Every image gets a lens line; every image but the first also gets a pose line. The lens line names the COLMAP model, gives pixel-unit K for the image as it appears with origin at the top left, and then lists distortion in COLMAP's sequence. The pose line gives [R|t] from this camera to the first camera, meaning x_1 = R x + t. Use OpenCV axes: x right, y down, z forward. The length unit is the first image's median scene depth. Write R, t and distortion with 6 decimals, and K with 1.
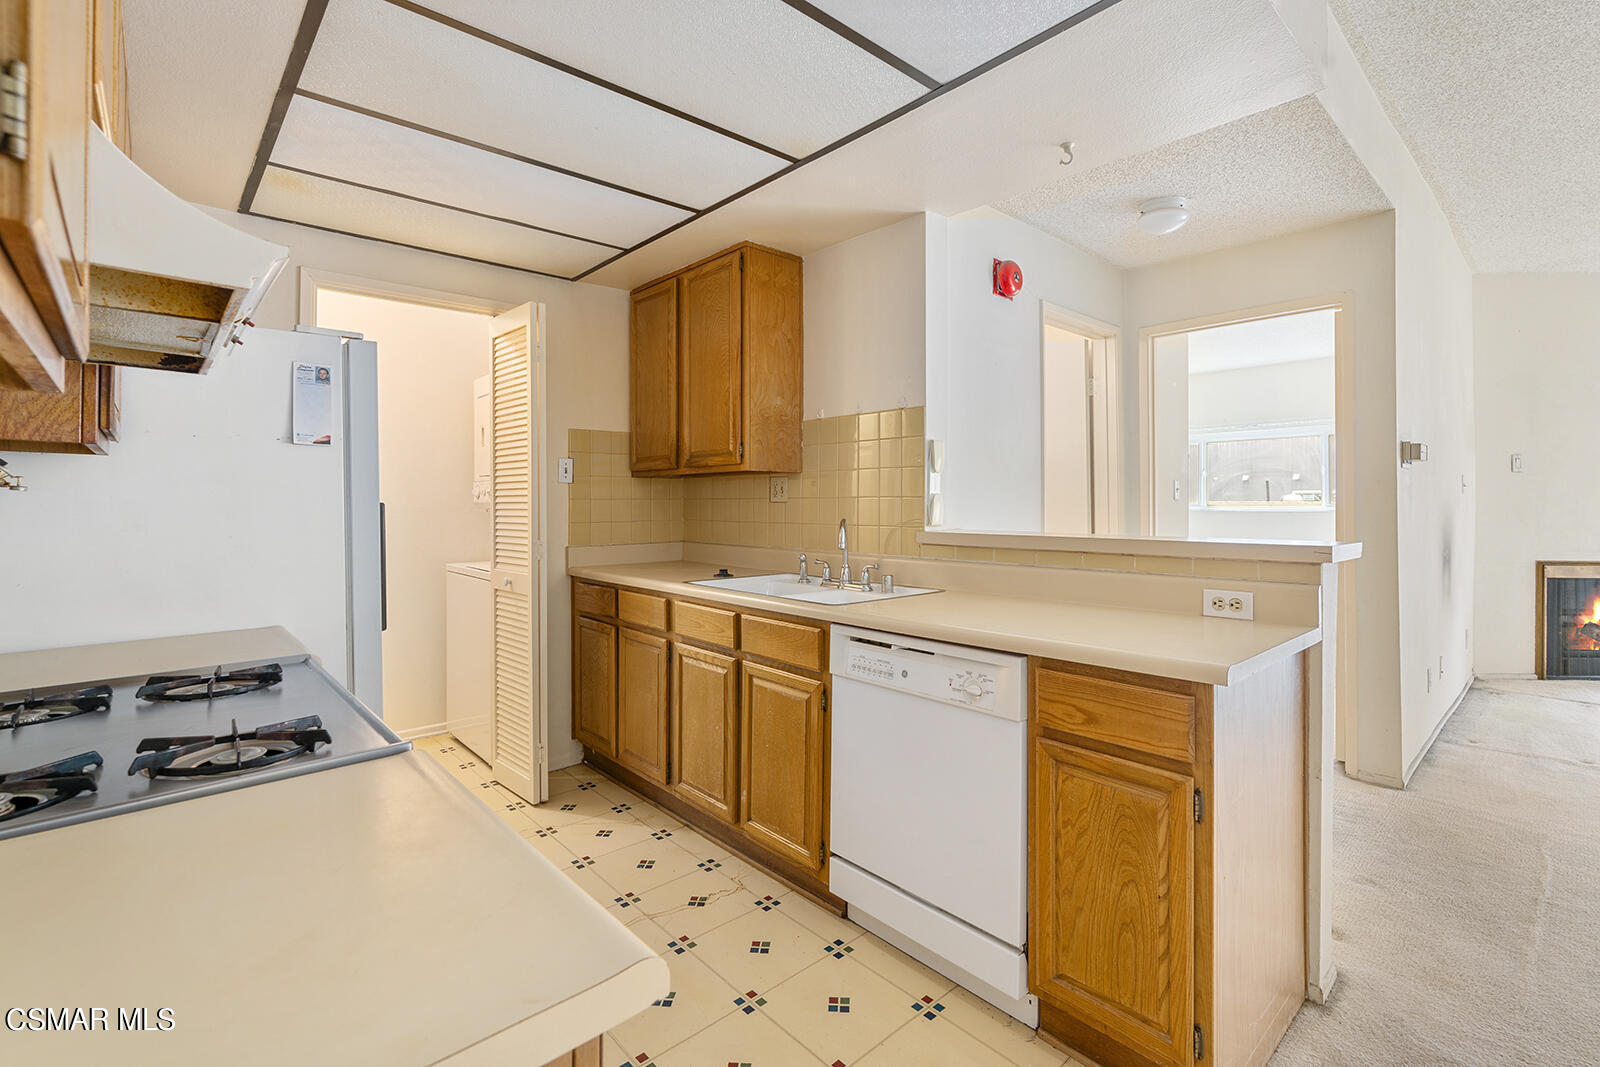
lens RADIAL K [[730.0, 0, 795.5], [0, 730.0, 502.0], [0, 0, 1]] dist [-0.009621, 0.000343]
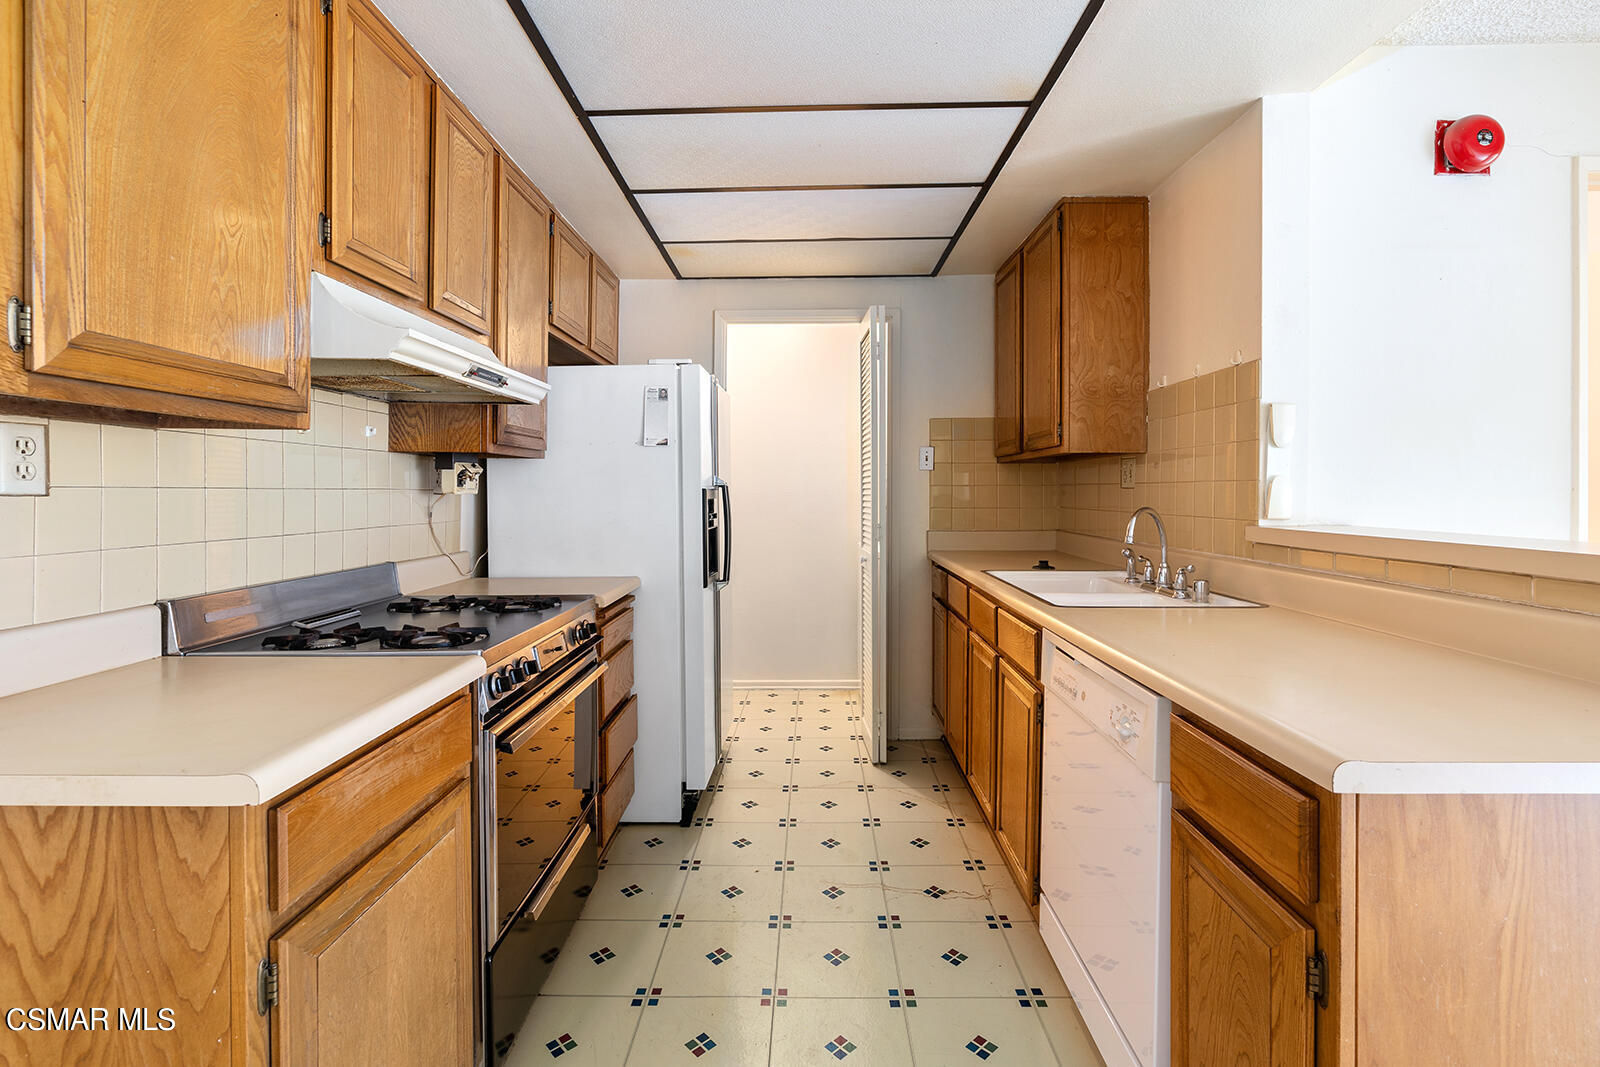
lens RADIAL K [[732.2, 0, 801.0], [0, 732.2, 493.4], [0, 0, 1]] dist [0.002331, 0.000798]
pose [[0.733518, 0.003053, -0.679663, 0.309226], [0.000433, 0.999988, 0.004959, 0.002551], [0.679670, -0.003931, 0.733507, 0.114002]]
